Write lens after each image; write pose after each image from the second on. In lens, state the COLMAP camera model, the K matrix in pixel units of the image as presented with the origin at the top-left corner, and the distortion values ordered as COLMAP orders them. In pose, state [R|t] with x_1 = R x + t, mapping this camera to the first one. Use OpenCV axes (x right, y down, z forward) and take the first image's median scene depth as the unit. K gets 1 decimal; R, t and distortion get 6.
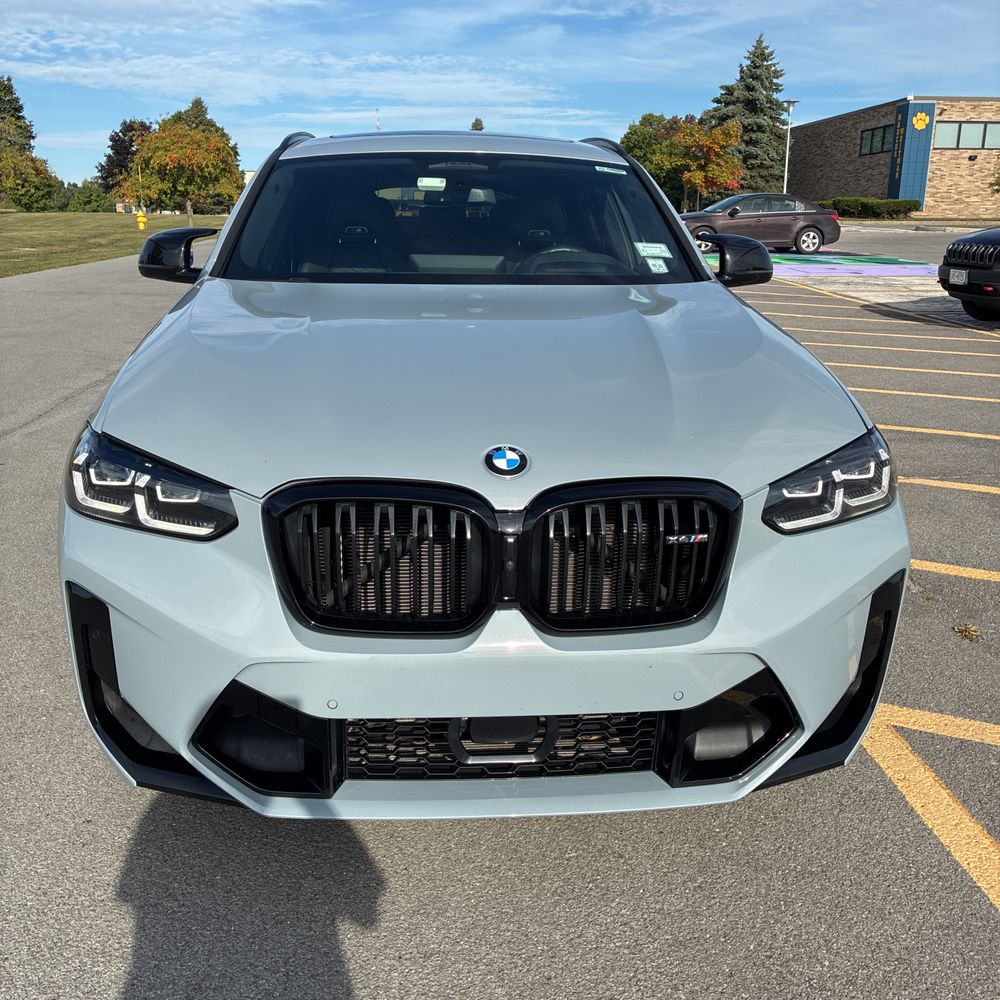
lens RADIAL K [[1013.9, 0, 483.3], [0, 1013.9, 486.6], [0, 0, 1]] dist [0.027290, 0.000000]
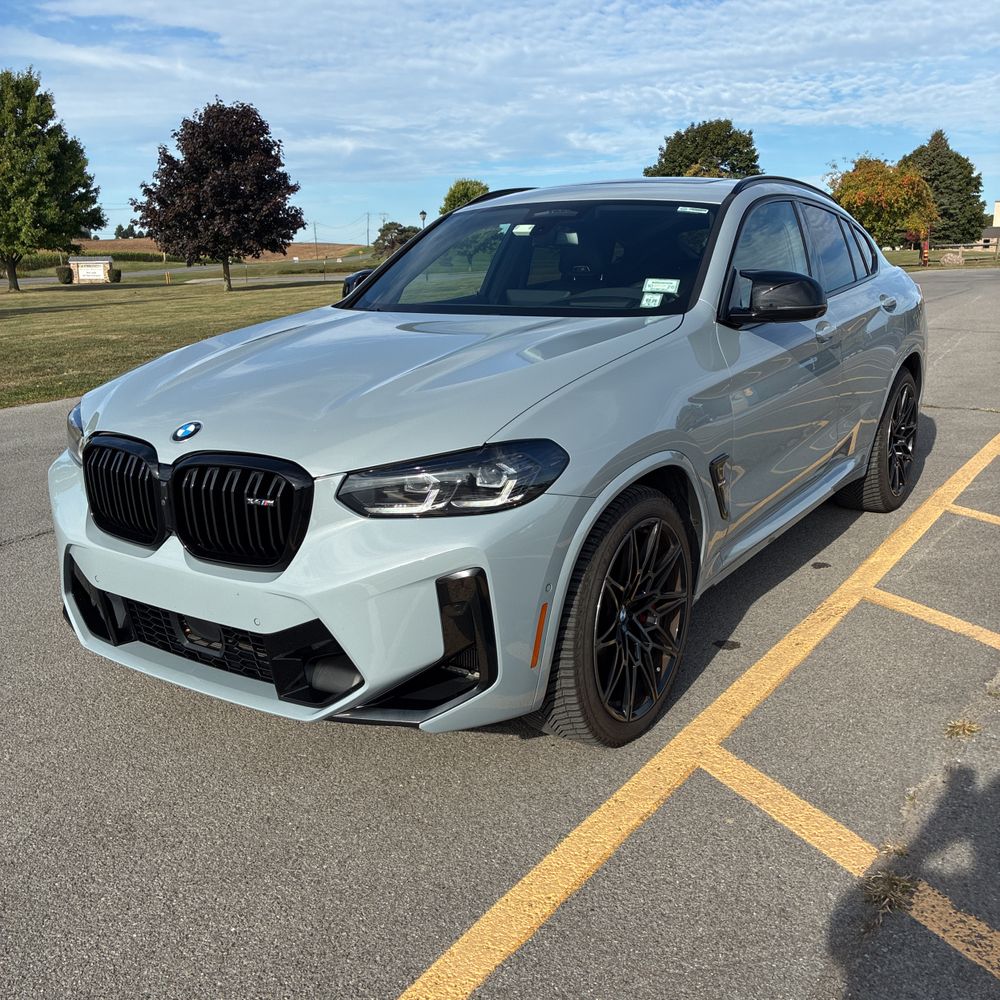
lens RADIAL K [[1013.9, 0, 500.4], [0, 1013.9, 494.4], [0, 0, 1]] dist [0.027290, 0.000000]
pose [[0.783300, 0.124481, -0.609053, 0.326173], [-0.140949, 0.989794, 0.021025, -0.007986], [0.605453, 0.069377, 0.792851, 0.036665]]
